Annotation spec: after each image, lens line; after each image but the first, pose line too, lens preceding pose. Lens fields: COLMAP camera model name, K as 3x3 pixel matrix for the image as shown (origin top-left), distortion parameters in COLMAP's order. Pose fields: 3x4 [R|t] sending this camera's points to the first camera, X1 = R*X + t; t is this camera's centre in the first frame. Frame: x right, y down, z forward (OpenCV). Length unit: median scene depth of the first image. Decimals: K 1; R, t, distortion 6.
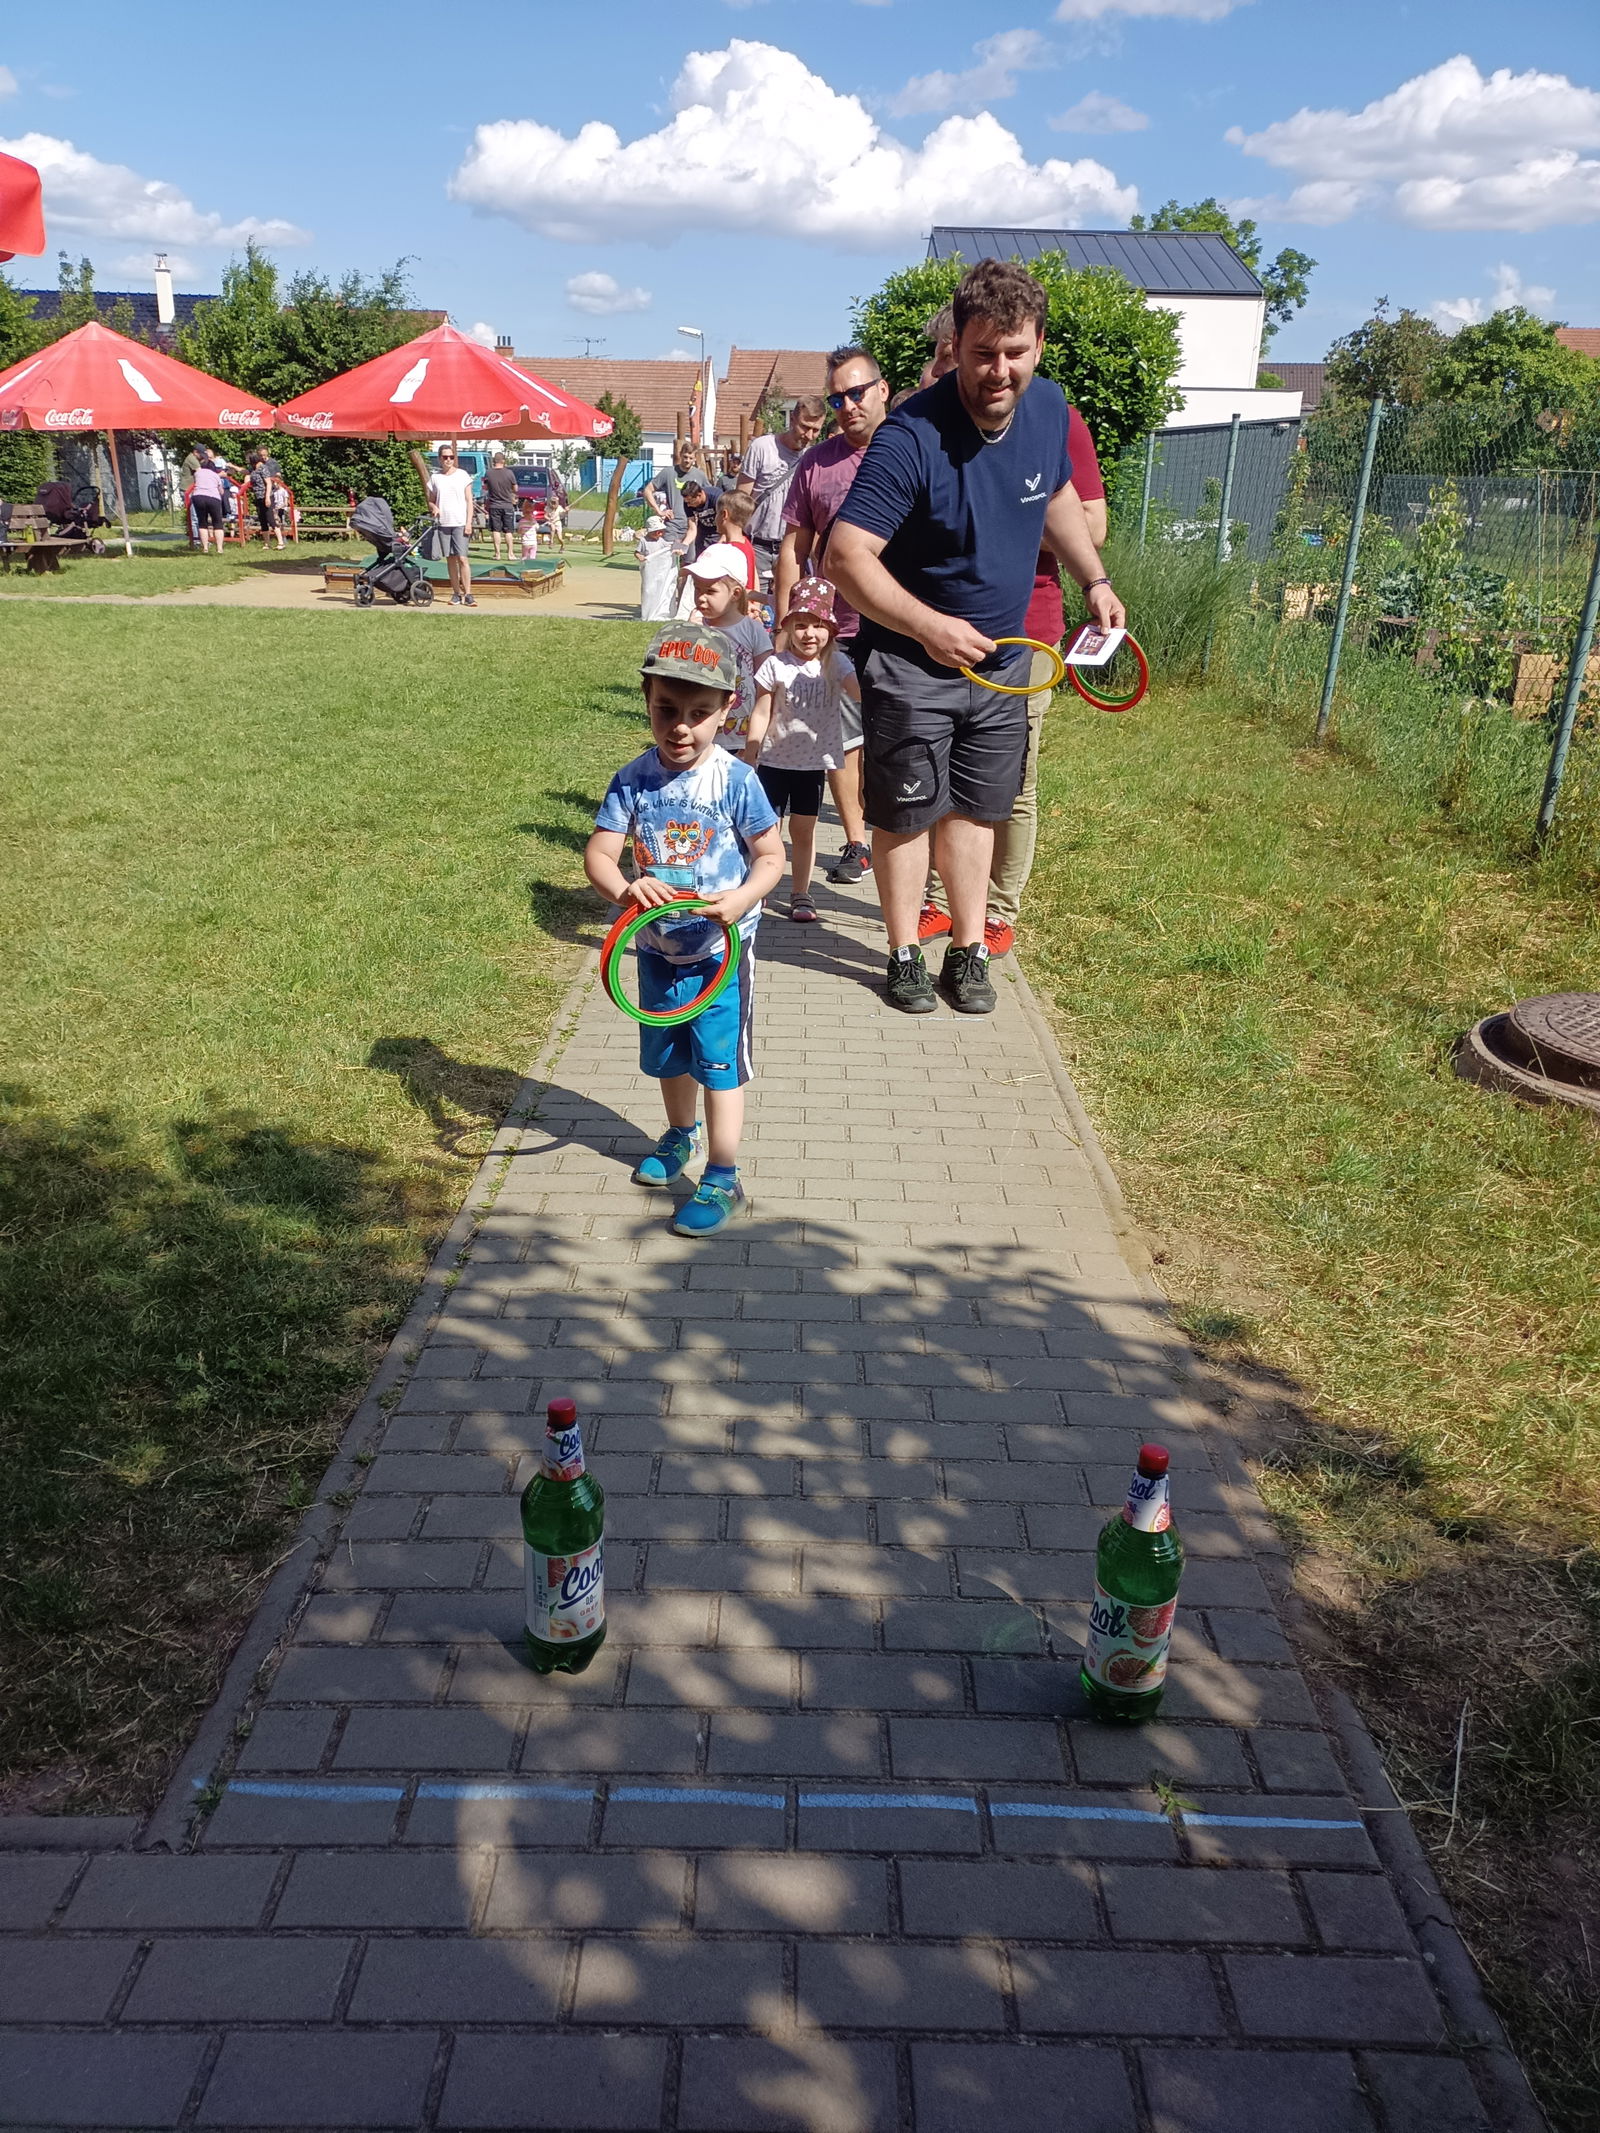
lens RADIAL K [[1594.7, 0, 787.4], [0, 1594.7, 1066.8], [0, 0, 1]] dist [0.053608, -0.056522]
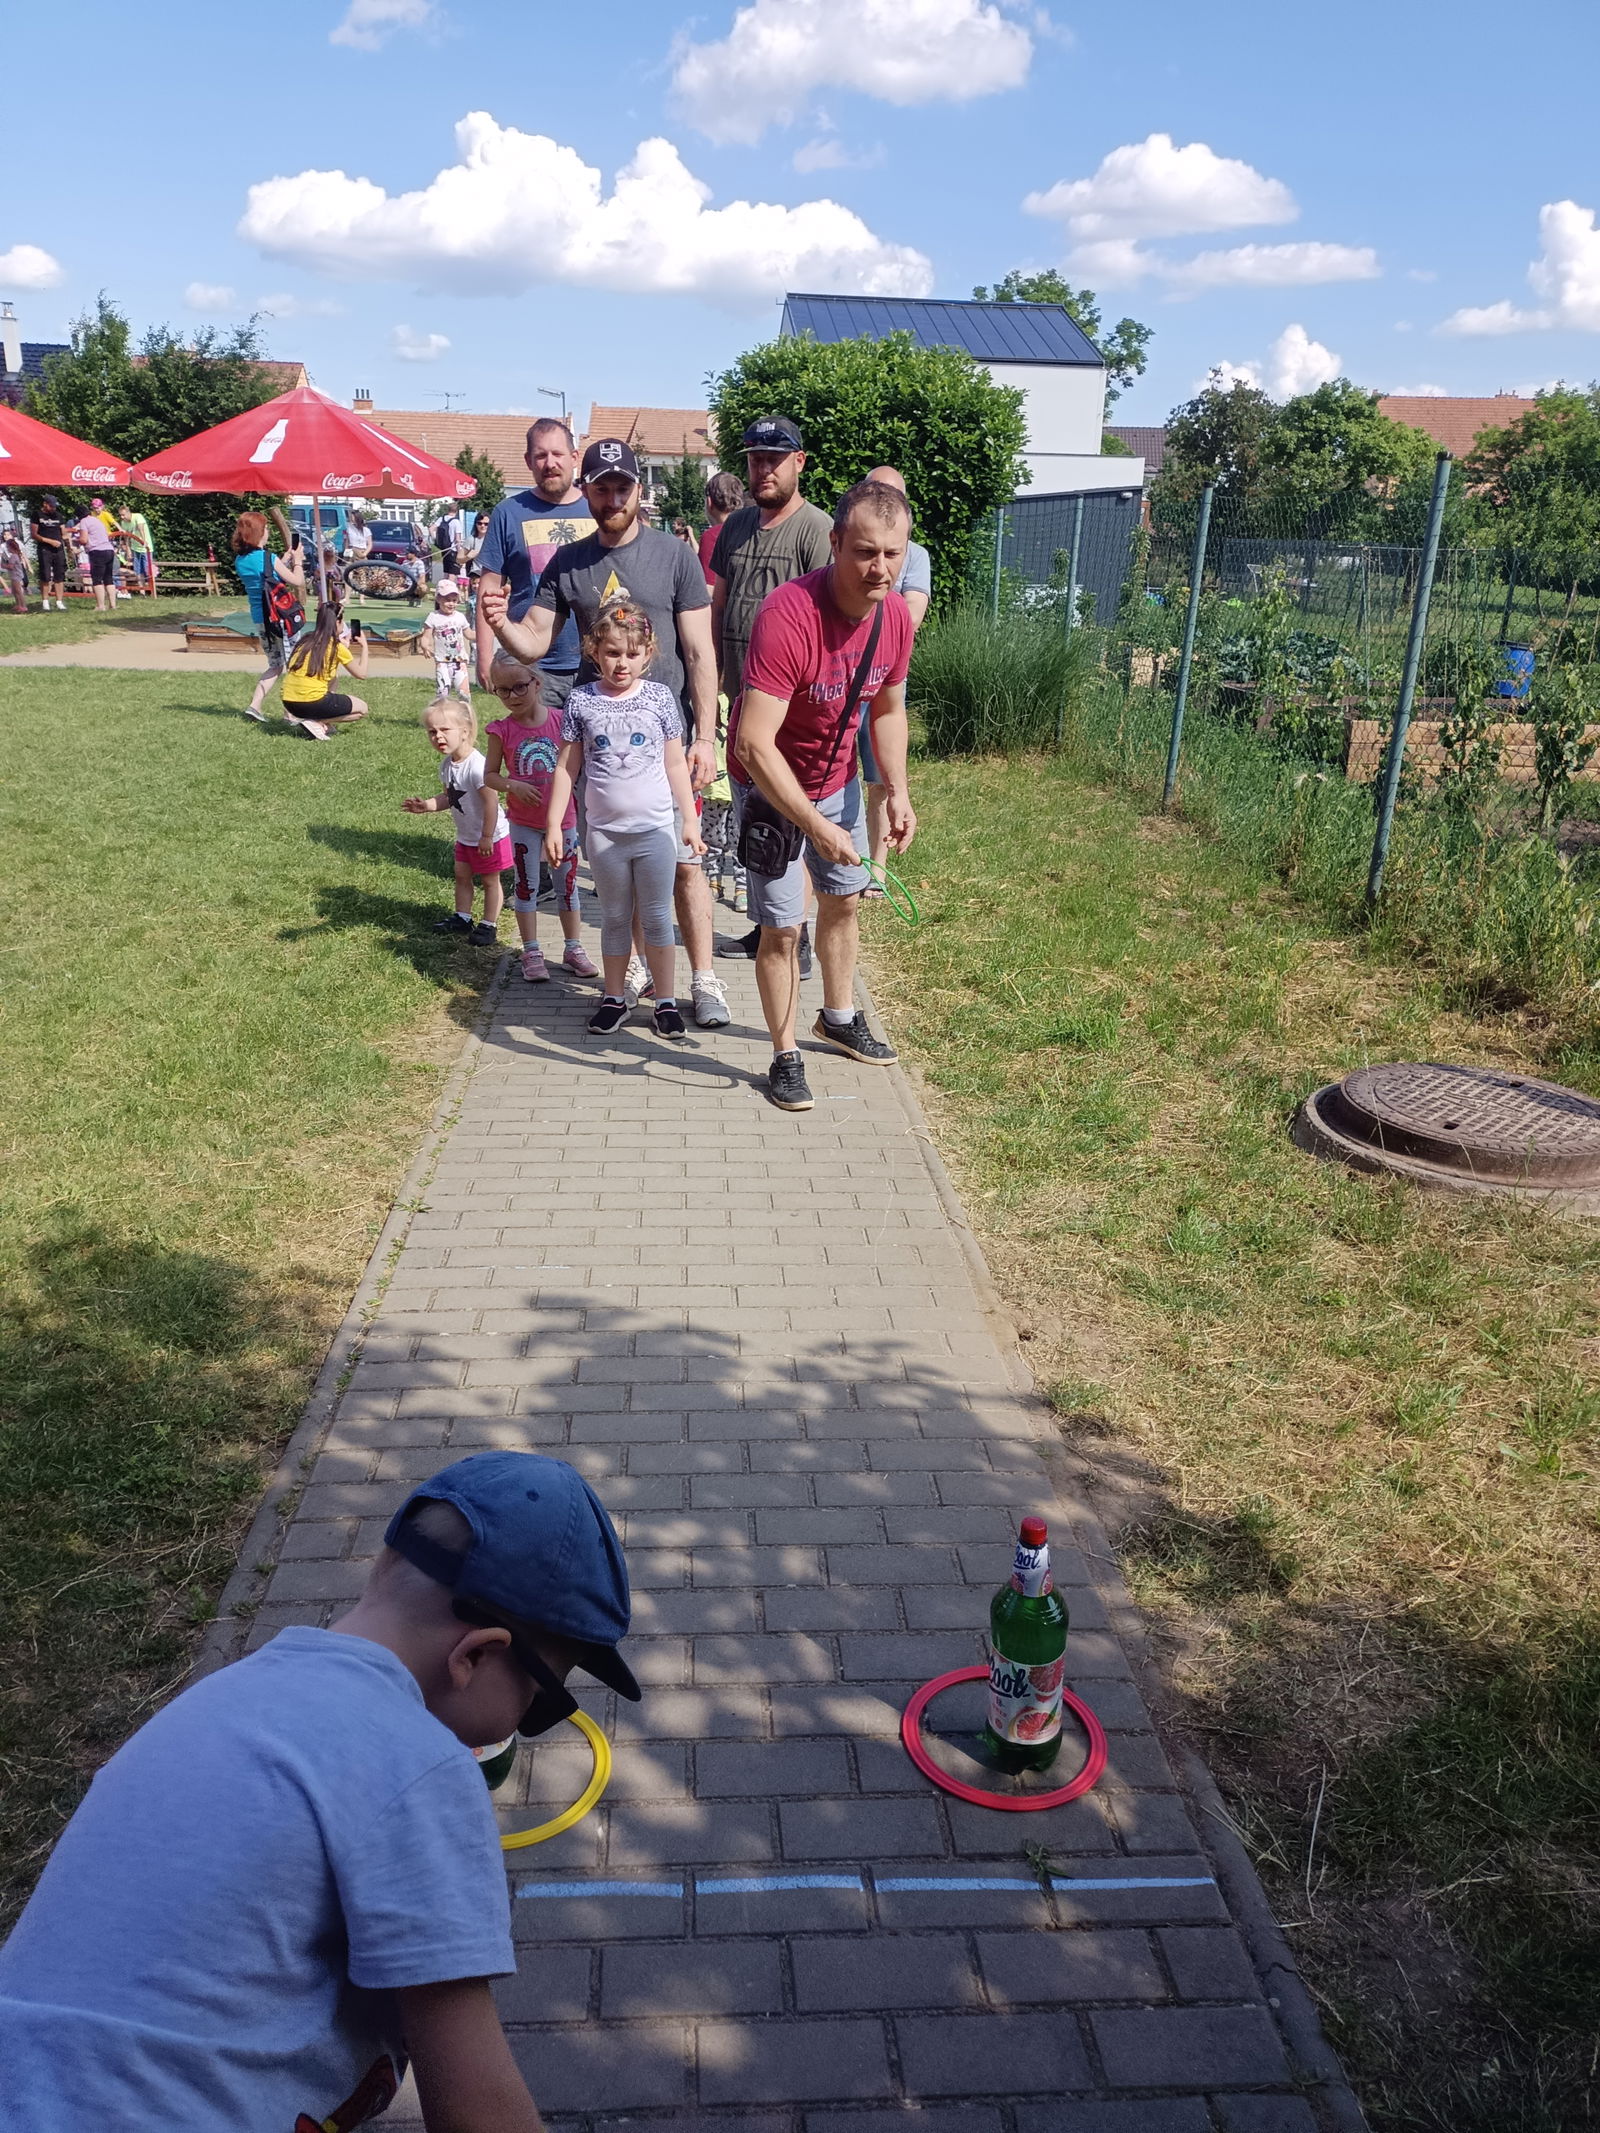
lens RADIAL K [[1581.3, 0, 782.4], [0, 1581.3, 1082.3], [0, 0, 1]] dist [0.056899, -0.060291]
pose [[0.996918, -0.019368, 0.076024, -0.002329], [0.020724, 0.999639, -0.017088, -0.021245], [-0.075666, 0.018611, 0.996960, -0.024804]]
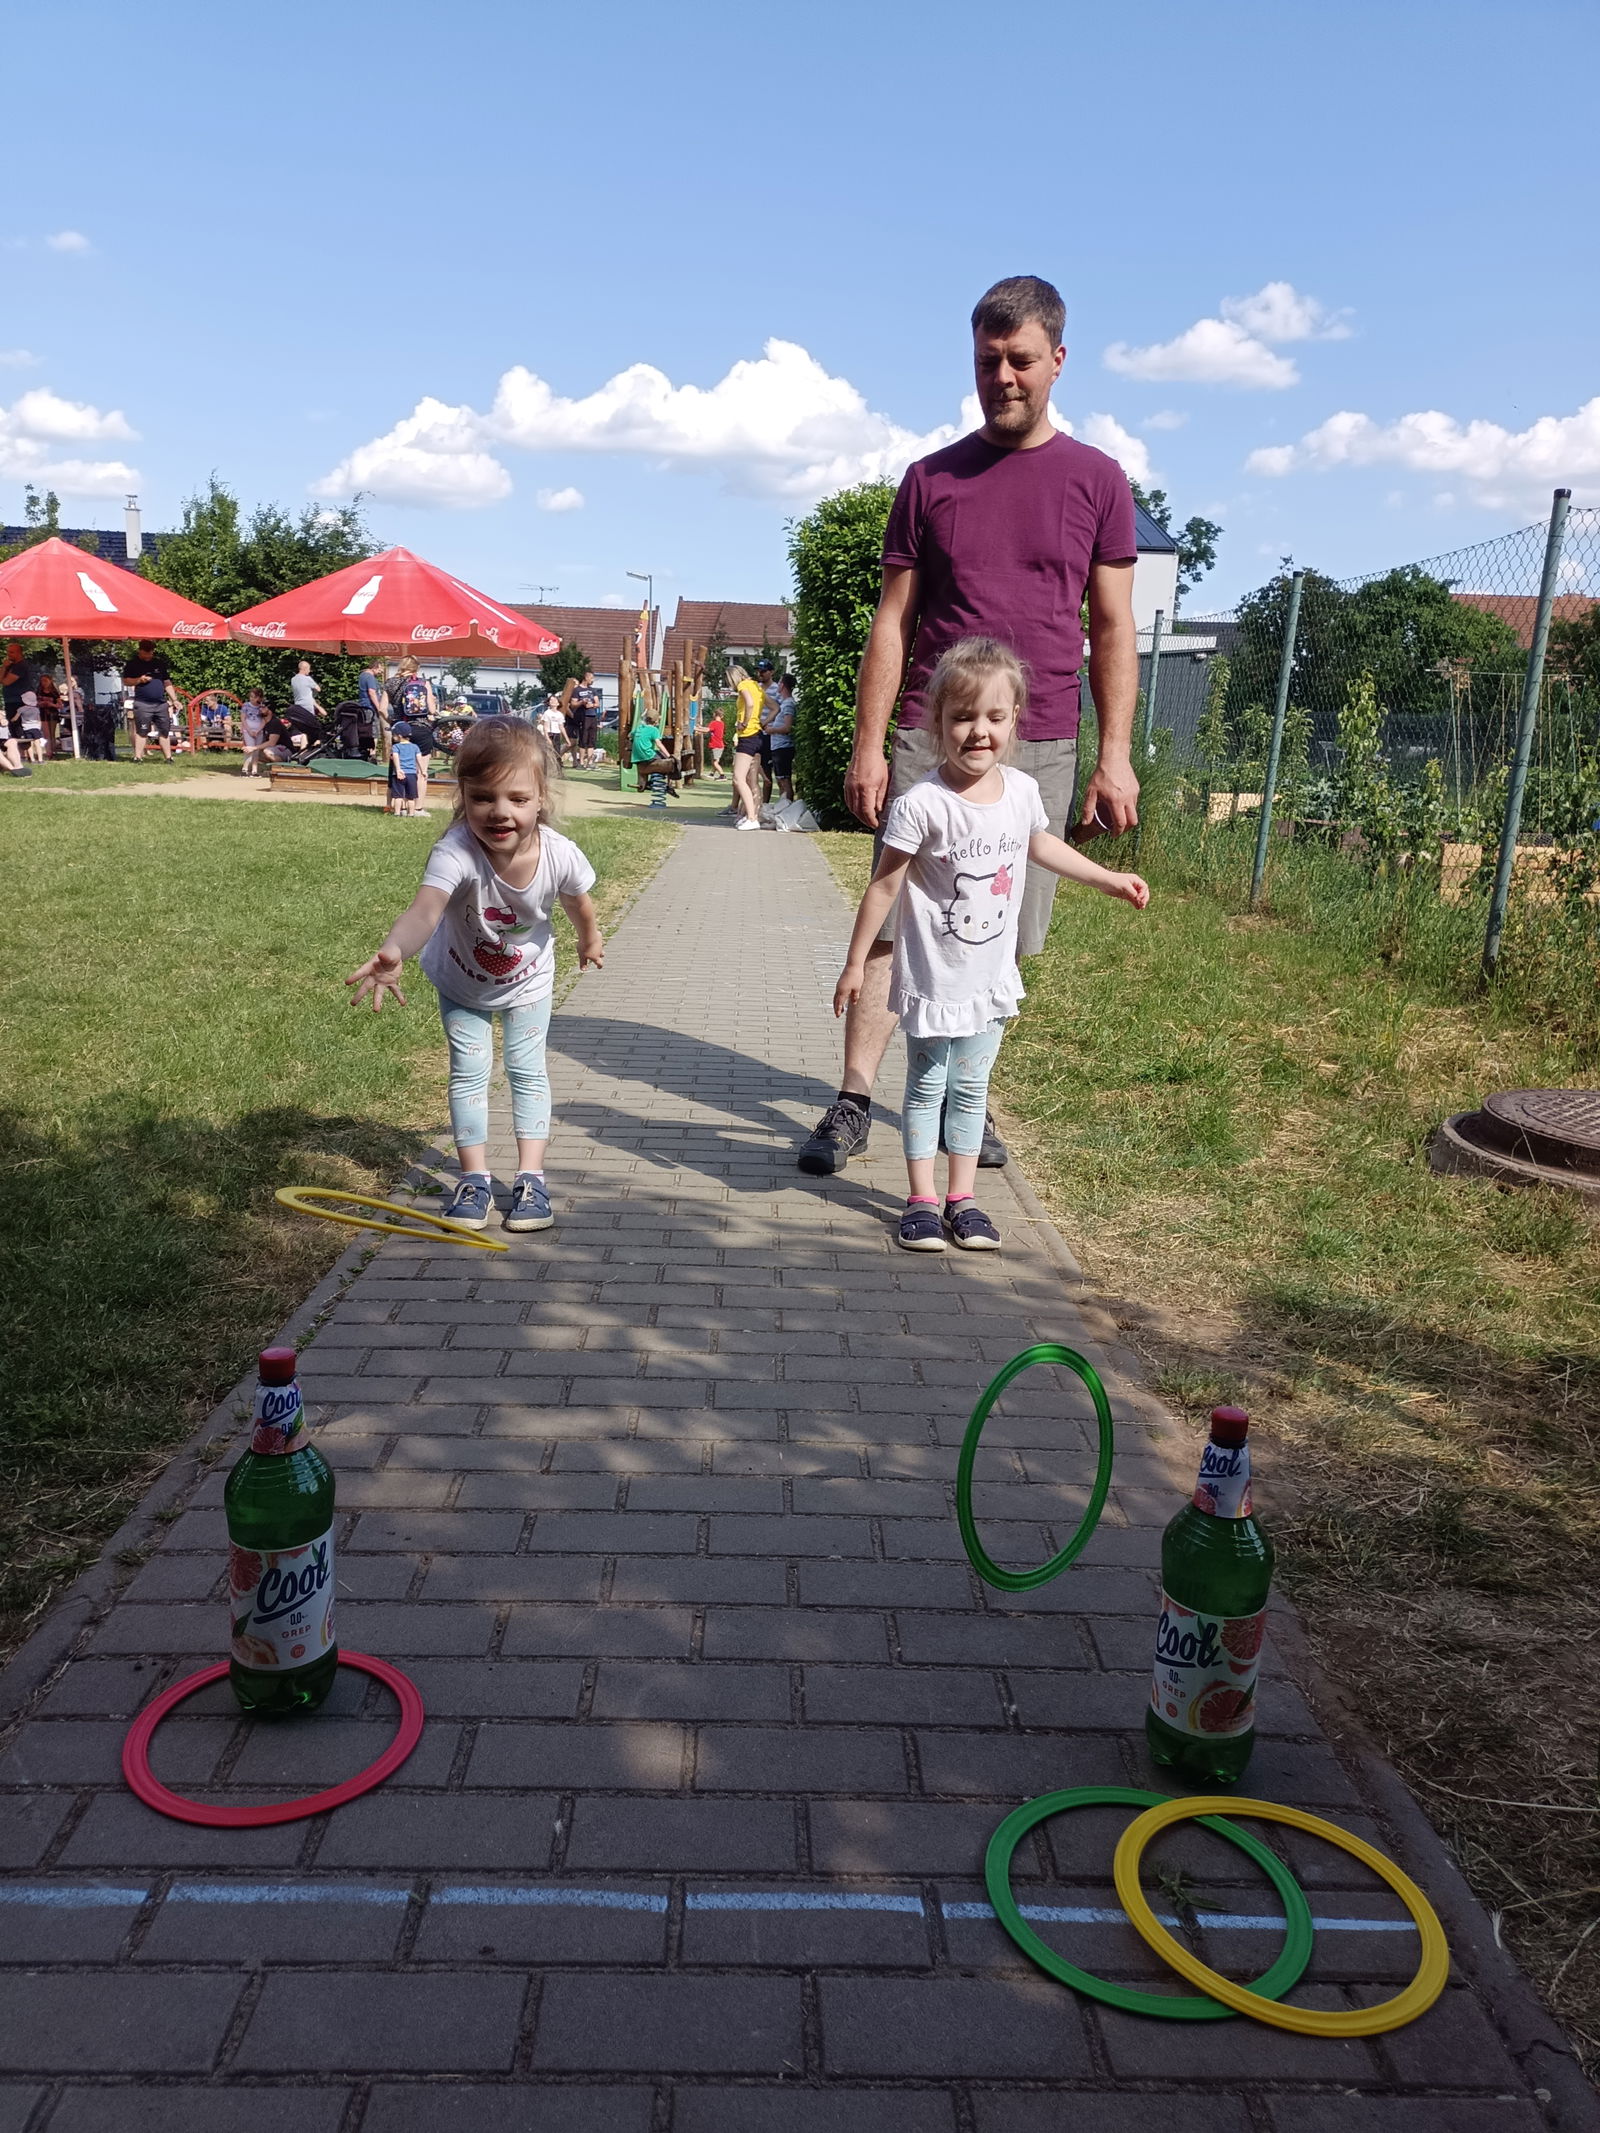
lens RADIAL K [[1581.3, 0, 782.4], [0, 1581.3, 1082.3], [0, 0, 1]] dist [0.056899, -0.060291]
pose [[0.999370, 0.008421, 0.034484, 0.008577], [-0.003890, 0.991585, -0.129402, 0.065321], [-0.035283, 0.129187, 0.990992, 0.080413]]
